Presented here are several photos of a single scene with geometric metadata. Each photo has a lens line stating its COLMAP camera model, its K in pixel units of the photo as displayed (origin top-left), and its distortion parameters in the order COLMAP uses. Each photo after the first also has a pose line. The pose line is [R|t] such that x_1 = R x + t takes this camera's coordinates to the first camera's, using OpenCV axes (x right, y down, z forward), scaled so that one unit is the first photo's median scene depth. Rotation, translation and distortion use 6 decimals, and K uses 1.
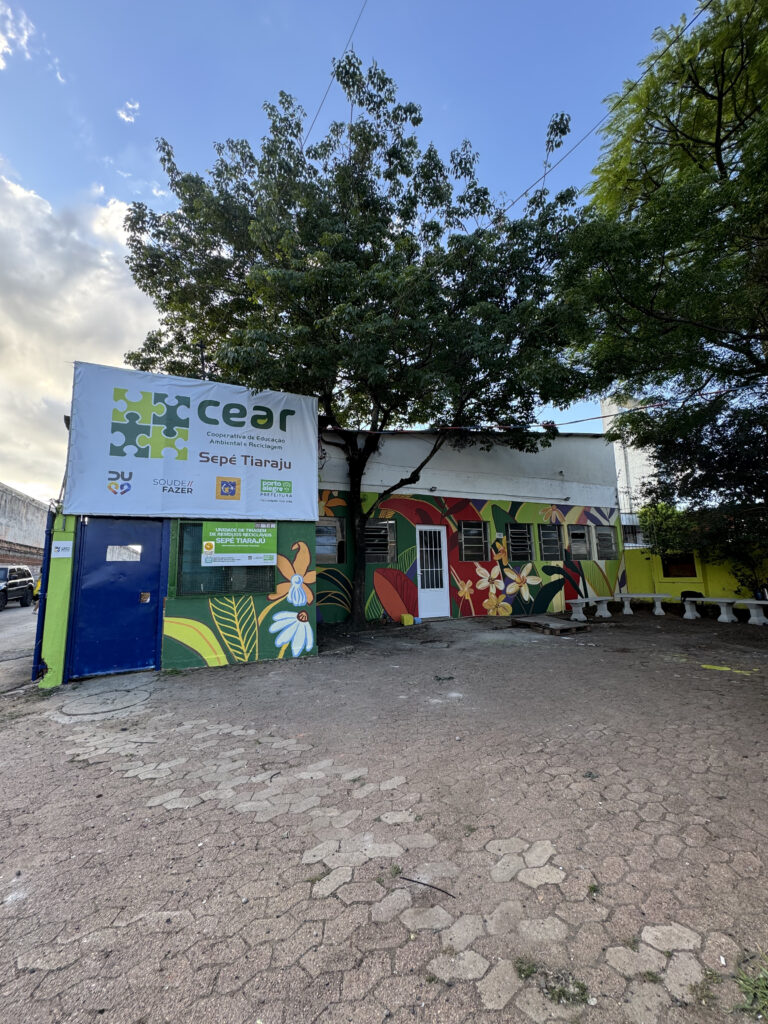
lens RADIAL K [[409.3, 0, 384.0], [0, 409.3, 512.0], [0, 0, 1]] dist [0.000595, 0.000033]
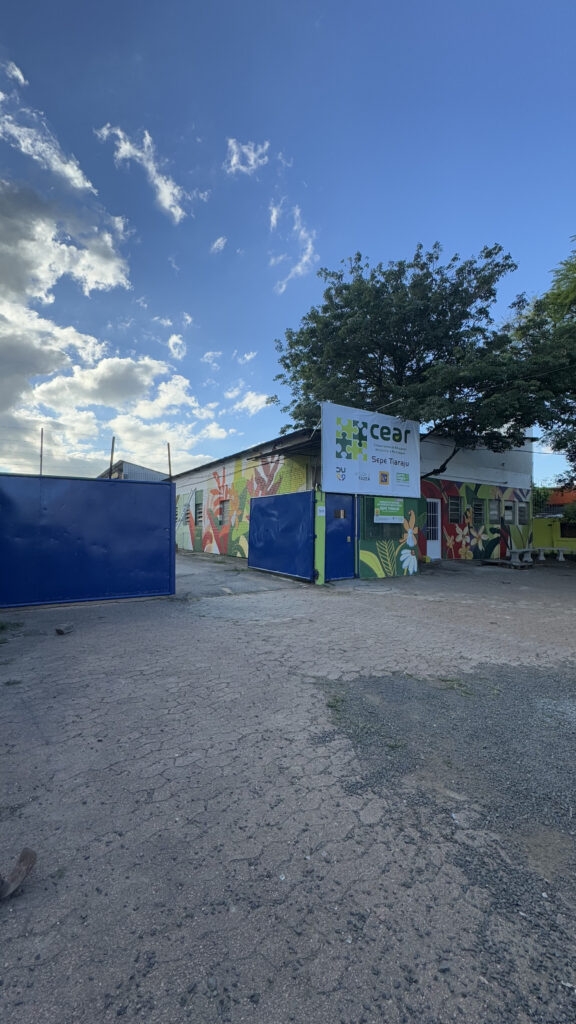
lens RADIAL K [[409.8, 0, 288.0], [0, 409.8, 512.0], [0, 0, 1]] dist [-0.002525, -0.000106]
pose [[0.988365, 0.039113, 0.146985, -0.607078], [-0.054737, 0.993090, 0.103804, -0.042644], [-0.141909, -0.110642, 0.983677, -0.383514]]
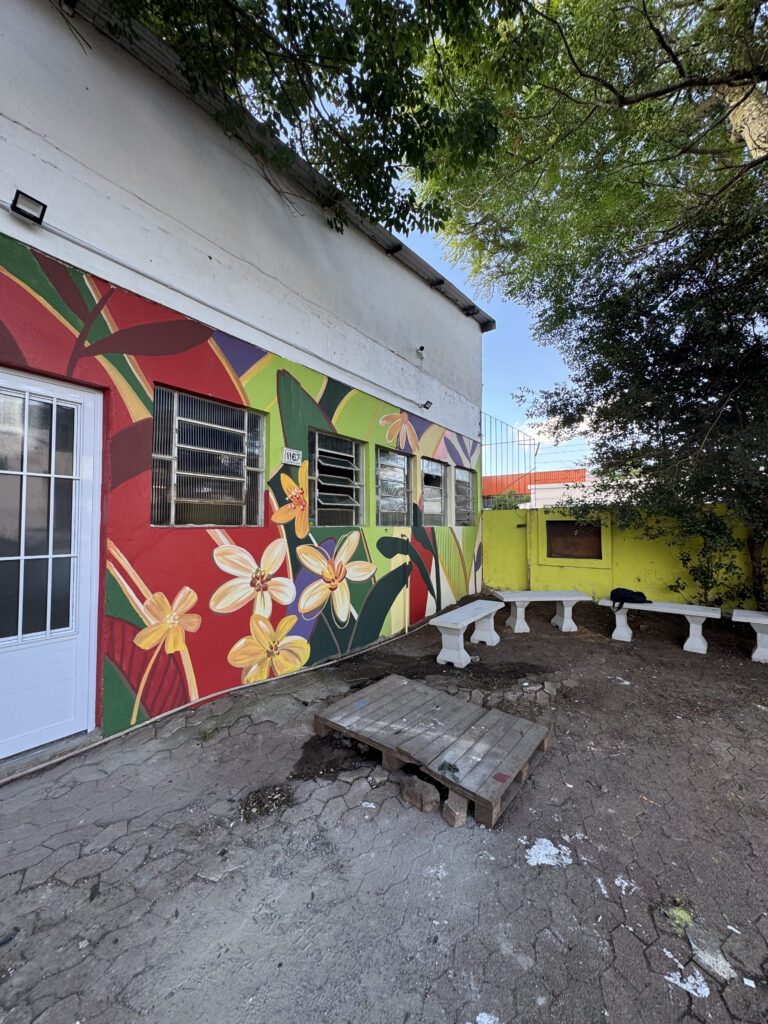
lens RADIAL K [[409.3, 0, 384.0], [0, 409.3, 512.0], [0, 0, 1]] dist [0.000595, 0.000033]
pose [[0.861923, 0.040921, 0.505385, 0.176713], [-0.096923, 0.991655, 0.085007, 0.070040], [-0.497689, -0.122253, 0.858697, 0.664769]]
